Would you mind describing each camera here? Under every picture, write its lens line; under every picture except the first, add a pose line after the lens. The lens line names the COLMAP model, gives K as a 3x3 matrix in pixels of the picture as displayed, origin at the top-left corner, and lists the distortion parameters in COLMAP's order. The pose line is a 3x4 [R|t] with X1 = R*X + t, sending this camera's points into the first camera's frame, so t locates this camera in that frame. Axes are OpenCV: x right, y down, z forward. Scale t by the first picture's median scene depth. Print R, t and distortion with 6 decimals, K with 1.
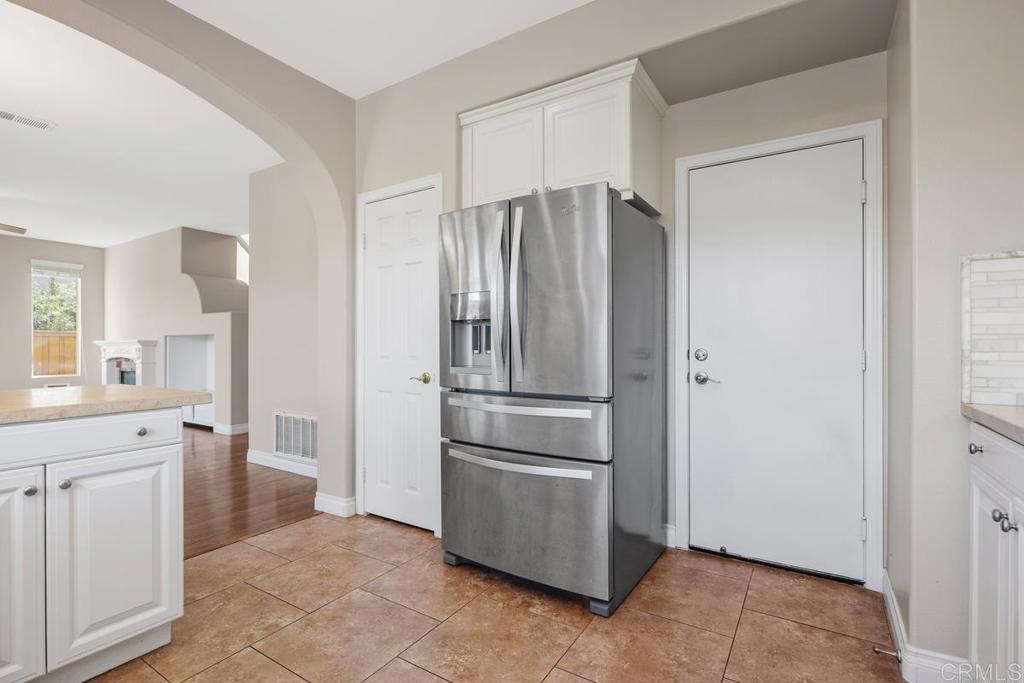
lens RADIAL K [[463.1, 0, 512.6], [0, 463.1, 351.0], [0, 0, 1]] dist [-0.017311, -0.000082]
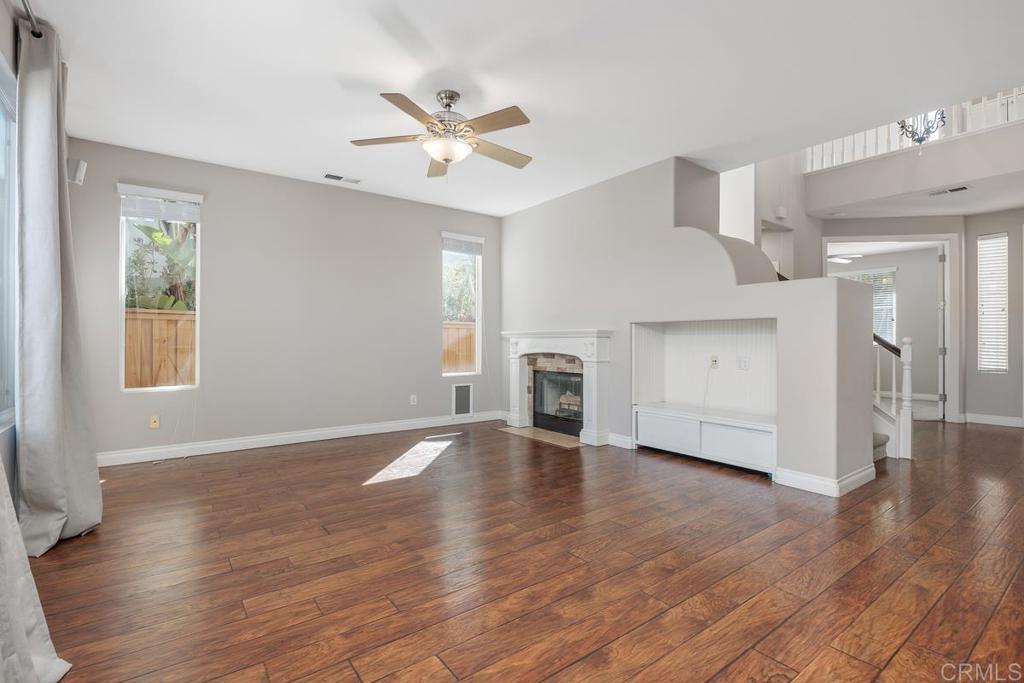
lens RADIAL K [[463.1, 0, 506.8], [0, 463.1, 342.6], [0, 0, 1]] dist [-0.017311, -0.000082]
pose [[0.923876, -0.000992, -0.382692, -0.603473], [0.003361, 0.999979, 0.005520, -0.007314], [0.382678, -0.006386, 0.923860, 0.258937]]
